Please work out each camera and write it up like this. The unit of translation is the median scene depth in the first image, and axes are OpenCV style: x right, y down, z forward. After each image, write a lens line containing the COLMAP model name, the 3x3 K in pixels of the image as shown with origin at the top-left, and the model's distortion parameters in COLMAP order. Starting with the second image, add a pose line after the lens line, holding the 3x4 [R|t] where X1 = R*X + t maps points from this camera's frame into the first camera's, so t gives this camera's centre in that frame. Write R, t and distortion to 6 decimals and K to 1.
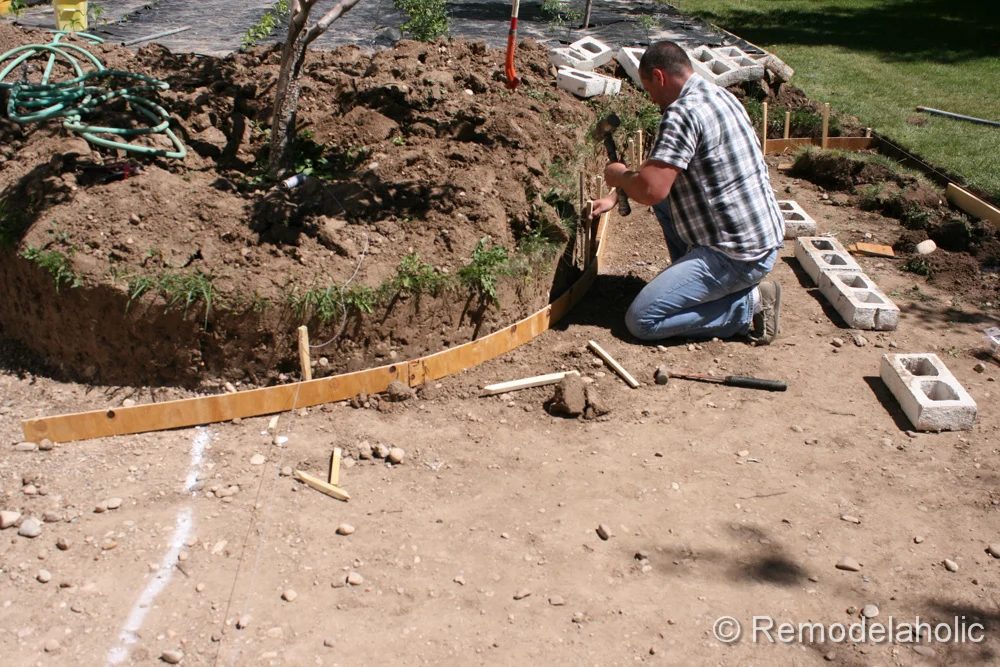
lens RADIAL K [[1023.4, 0, 507.8], [0, 1023.4, 333.1], [0, 0, 1]] dist [-0.099231, 0.000000]
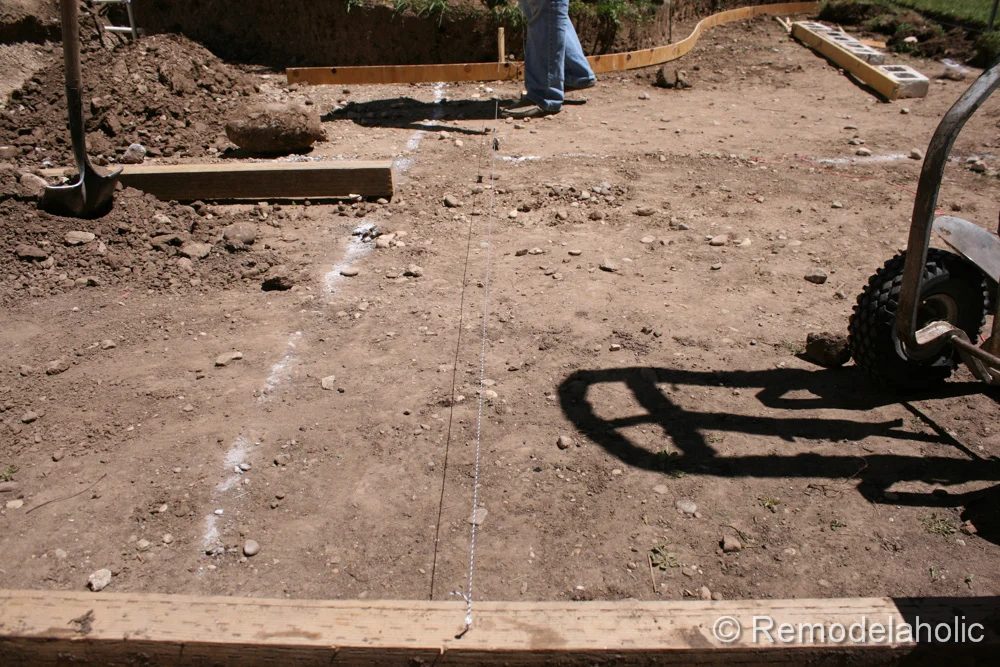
lens RADIAL K [[840.2, 0, 496.7], [0, 840.2, 333.1], [0, 0, 1]] dist [-0.178176, 0.141680]
pose [[0.993873, 0.025673, -0.107509, -0.051579], [-0.019626, 0.998185, 0.056932, 0.377153], [0.108776, -0.054473, 0.992573, -0.303007]]
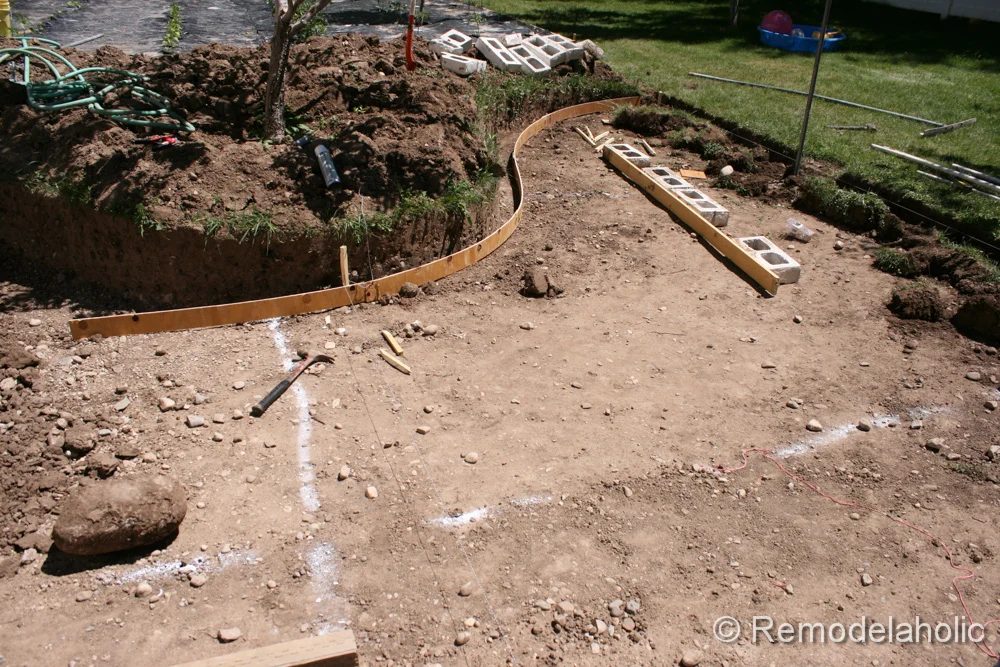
lens RADIAL K [[840.2, 0, 504.0], [0, 840.2, 326.7], [0, 0, 1]] dist [-0.178176, 0.141680]
pose [[0.970808, -0.097929, 0.218957, -0.229480], [0.085547, 0.994188, 0.065356, 0.041842], [-0.224085, -0.044718, 0.973543, -0.105530]]
